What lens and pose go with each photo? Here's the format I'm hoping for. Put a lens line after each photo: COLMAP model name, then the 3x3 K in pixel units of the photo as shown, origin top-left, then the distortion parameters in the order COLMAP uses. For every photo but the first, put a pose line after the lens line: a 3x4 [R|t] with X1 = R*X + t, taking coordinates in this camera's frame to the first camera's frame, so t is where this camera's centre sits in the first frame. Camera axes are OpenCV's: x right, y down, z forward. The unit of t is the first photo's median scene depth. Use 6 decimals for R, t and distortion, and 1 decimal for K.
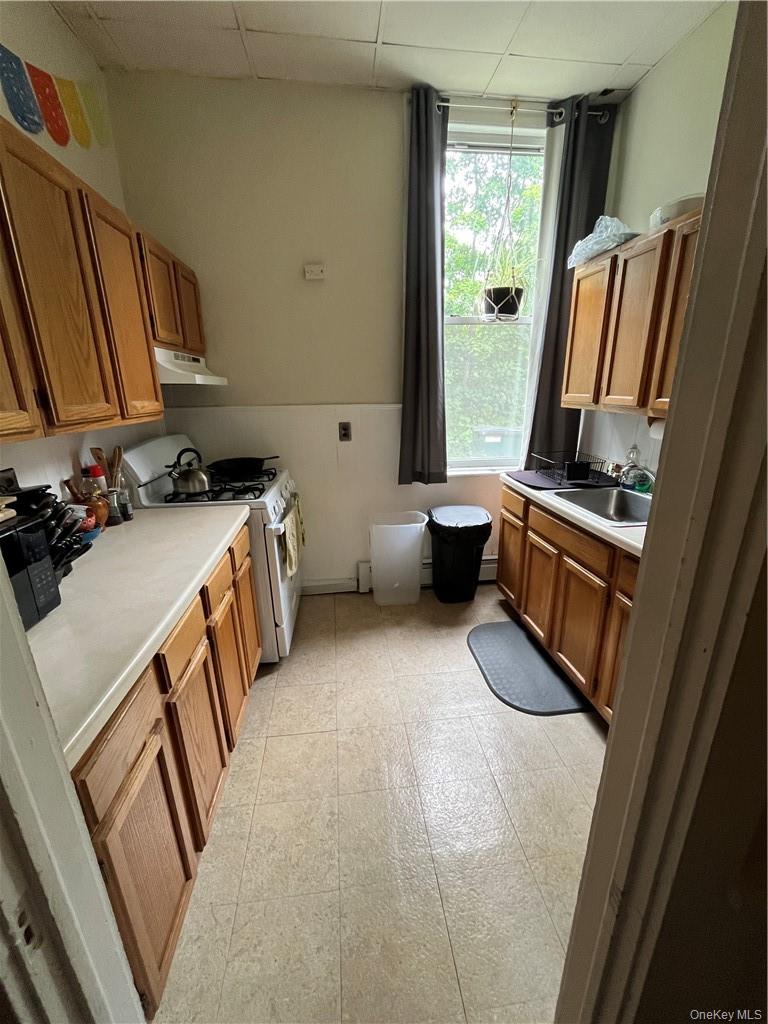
lens RADIAL K [[411.1, 0, 384.2], [0, 411.1, 514.3], [0, 0, 1]] dist [0.003561, 0.000055]
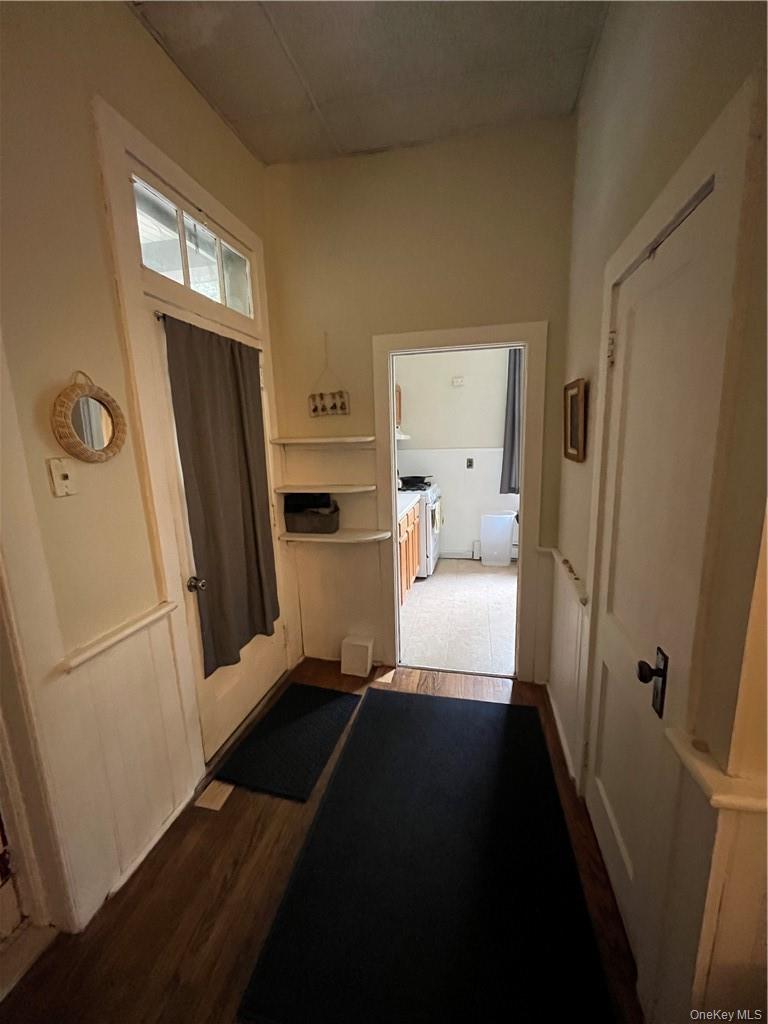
lens RADIAL K [[411.1, 0, 382.5], [0, 411.1, 512.4], [0, 0, 1]] dist [0.003561, 0.000055]
pose [[0.944236, 0.047599, -0.325811, 0.146722], [-0.083355, 0.991819, -0.096675, 0.228615], [0.318544, 0.118443, 0.940479, -0.825427]]
